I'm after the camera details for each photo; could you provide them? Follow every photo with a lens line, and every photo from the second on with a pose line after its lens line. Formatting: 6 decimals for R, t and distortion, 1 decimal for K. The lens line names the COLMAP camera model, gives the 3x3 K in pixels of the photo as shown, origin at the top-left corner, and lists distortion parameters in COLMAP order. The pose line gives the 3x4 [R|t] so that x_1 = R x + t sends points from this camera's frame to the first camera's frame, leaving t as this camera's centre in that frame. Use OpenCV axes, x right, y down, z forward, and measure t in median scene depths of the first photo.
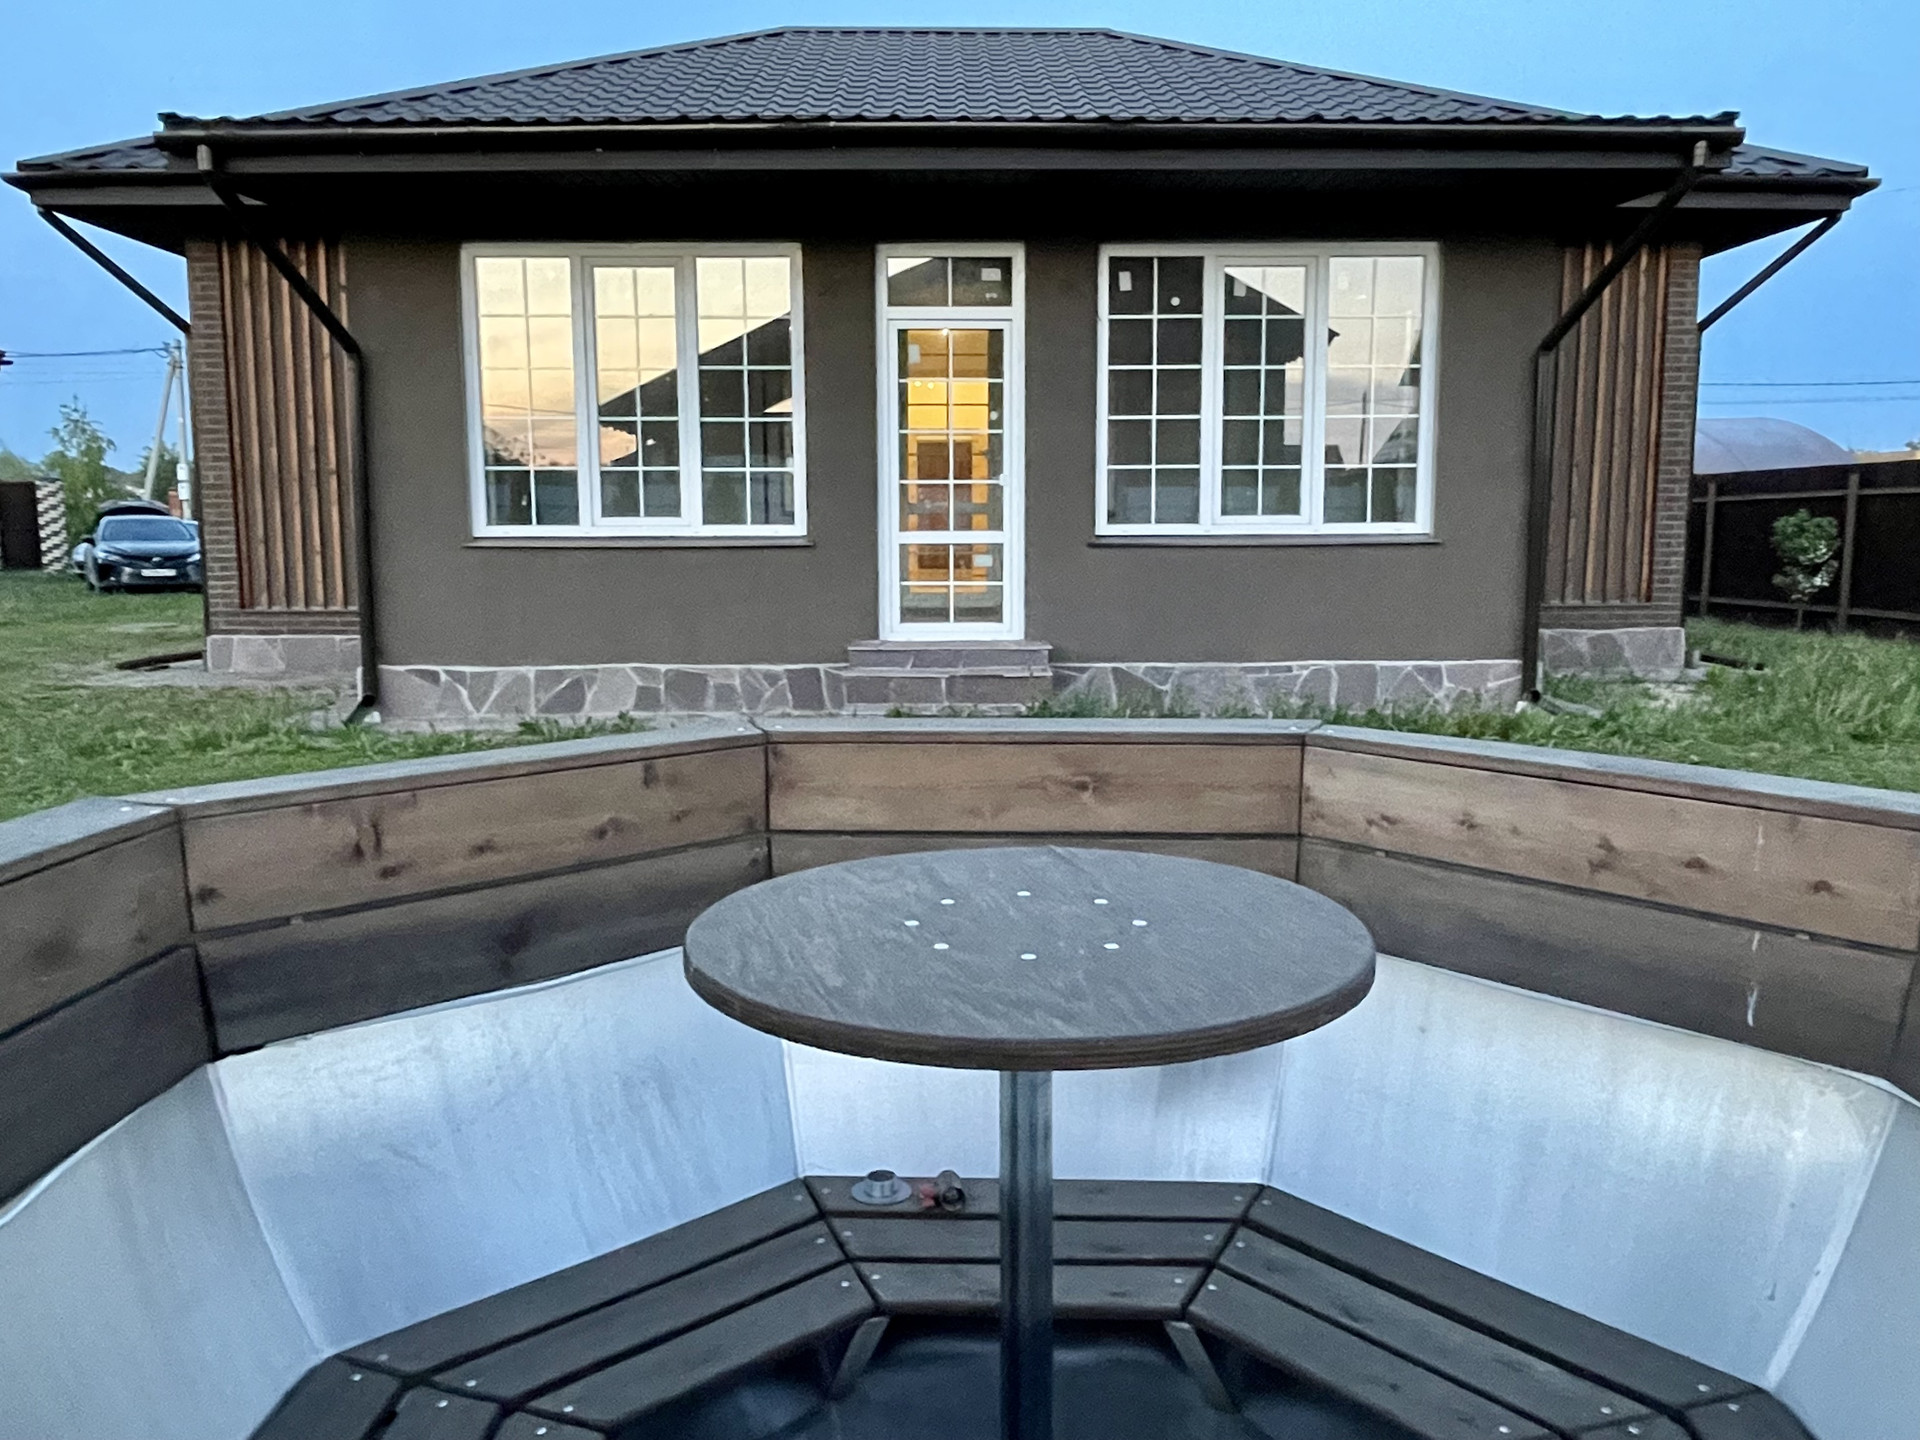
lens RADIAL K [[1442.8, 0, 960.0], [0, 1442.8, 716.9], [0, 0, 1]] dist [0.079705, 0.007695]
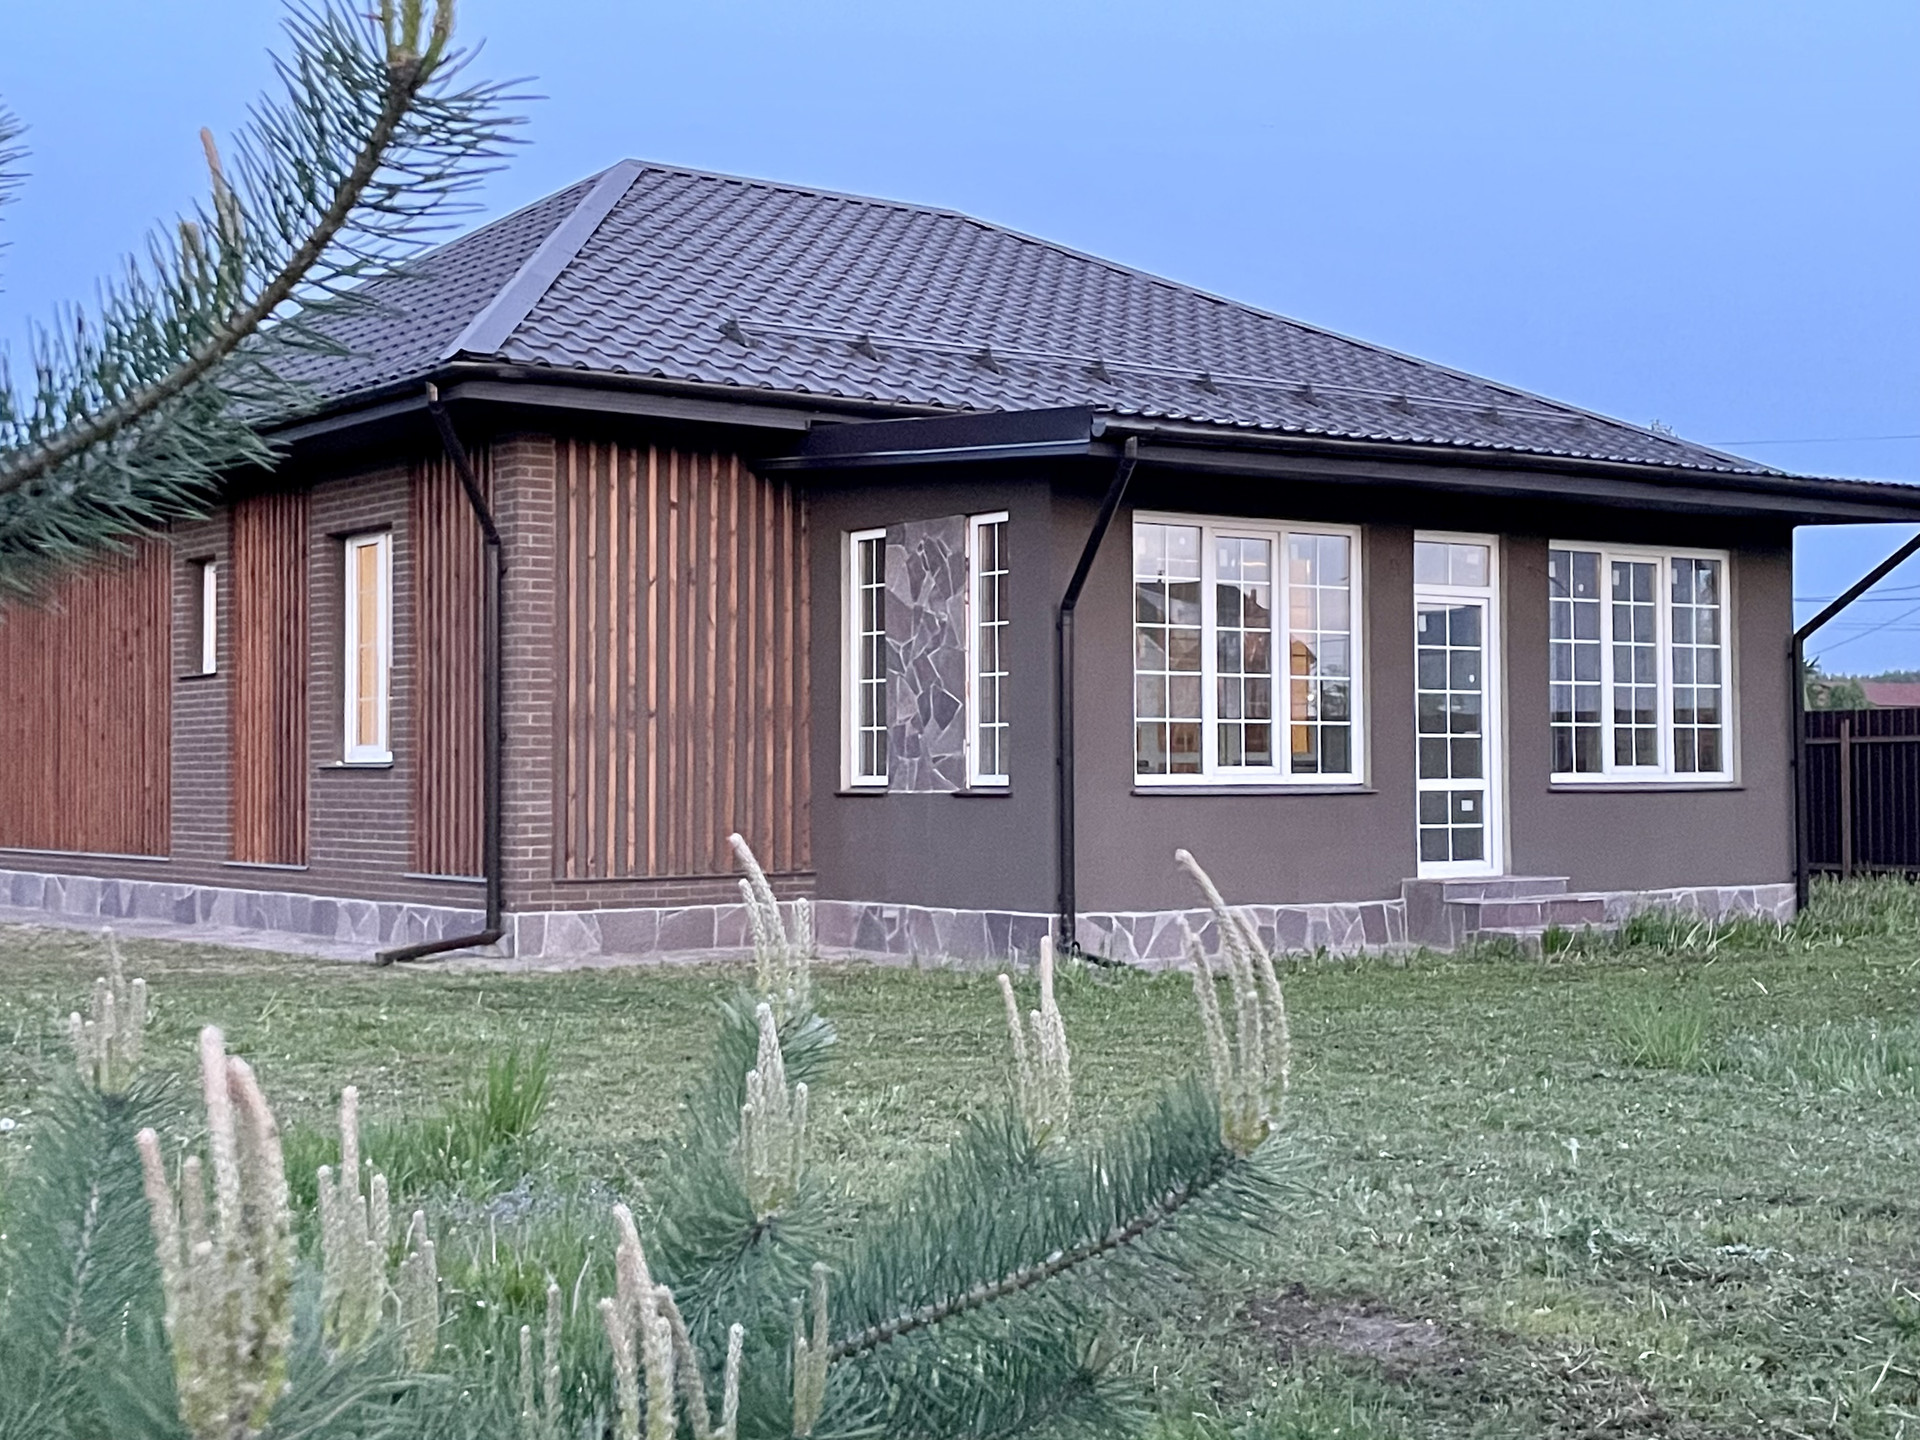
lens RADIAL K [[2624.5, 0, 957.5], [0, 2624.5, 714.8], [0, 0, 1]] dist [0.198827, 0.000000]
pose [[0.791483, 0.015714, 0.610989, -1.554898], [0.080130, 0.988373, -0.129220, 0.056016], [-0.605916, 0.151234, 0.781021, -0.371827]]
